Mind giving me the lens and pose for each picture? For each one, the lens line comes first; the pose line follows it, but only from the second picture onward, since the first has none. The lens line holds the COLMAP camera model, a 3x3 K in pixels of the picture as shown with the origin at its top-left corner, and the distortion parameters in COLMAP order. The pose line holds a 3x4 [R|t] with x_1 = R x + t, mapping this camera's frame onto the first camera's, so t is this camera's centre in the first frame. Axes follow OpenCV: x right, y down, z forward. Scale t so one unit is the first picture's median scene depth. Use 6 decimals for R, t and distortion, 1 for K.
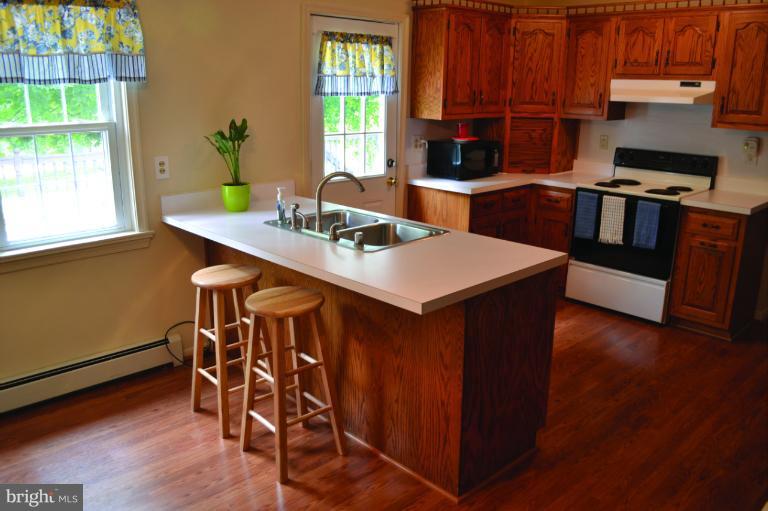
lens RADIAL K [[612.7, 0, 384.0], [0, 612.7, 255.5], [0, 0, 1]] dist [-0.074680, 0.007304]
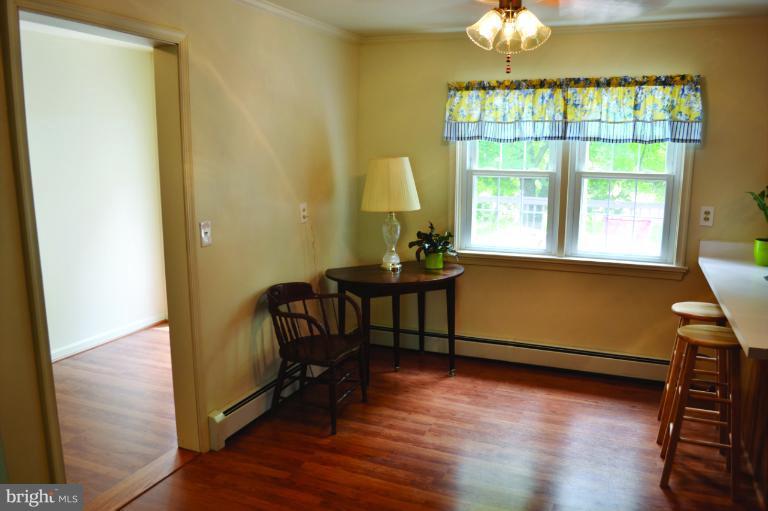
lens RADIAL K [[612.7, 0, 384.0], [0, 612.7, 255.5], [0, 0, 1]] dist [-0.074680, 0.007304]
pose [[0.416384, 0.166689, -0.893778, 0.465788], [-0.245597, 0.967126, 0.065952, 0.004642], [0.875389, 0.192048, 0.443634, -0.042234]]
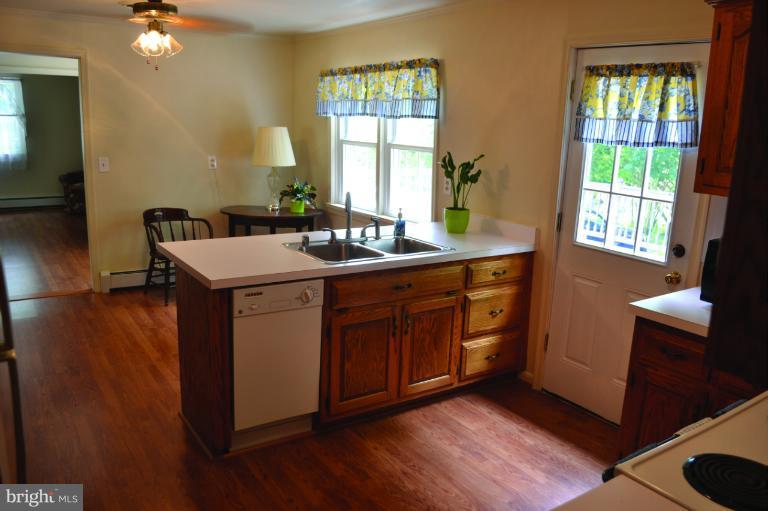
lens RADIAL K [[612.7, 0, 384.0], [0, 612.7, 255.5], [0, 0, 1]] dist [-0.074680, 0.007304]
pose [[-0.149595, 0.208292, -0.966559, 1.047132], [-0.299160, 0.922205, 0.245035, -0.320549], [0.942404, 0.325812, -0.075645, 1.140380]]
